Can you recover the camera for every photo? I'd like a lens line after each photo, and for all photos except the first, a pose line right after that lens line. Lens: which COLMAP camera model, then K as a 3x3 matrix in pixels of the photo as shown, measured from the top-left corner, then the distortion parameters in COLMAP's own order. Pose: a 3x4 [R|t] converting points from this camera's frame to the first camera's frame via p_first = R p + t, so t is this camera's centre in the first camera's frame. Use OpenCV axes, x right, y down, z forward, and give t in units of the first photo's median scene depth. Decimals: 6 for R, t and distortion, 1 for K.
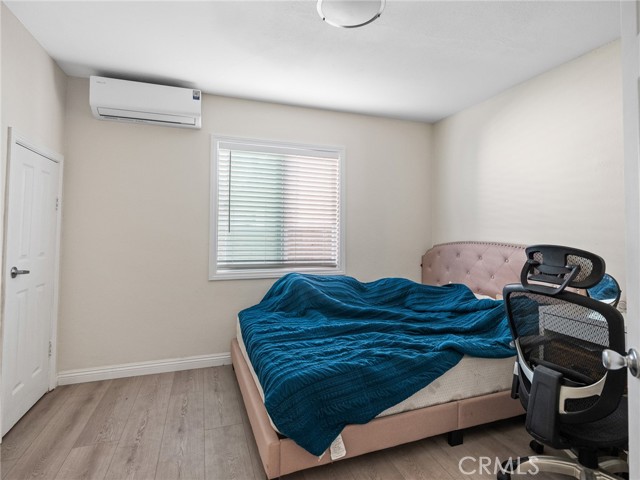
lens RADIAL K [[314.1, 0, 320.0], [0, 314.1, 240.0], [0, 0, 1]] dist [0.000180, 0.000051]
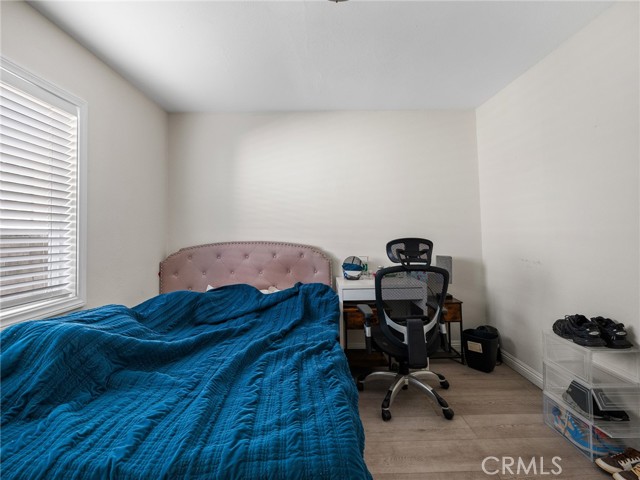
lens RADIAL K [[299.7, 0, 319.1], [0, 299.7, 231.2], [0, 0, 1]] dist [-0.001163, -0.000312]
pose [[0.357728, -0.010647, 0.933765, -0.342480], [0.048595, 0.998792, -0.007229, -0.009653], [-0.932561, 0.047962, 0.357813, 0.393344]]
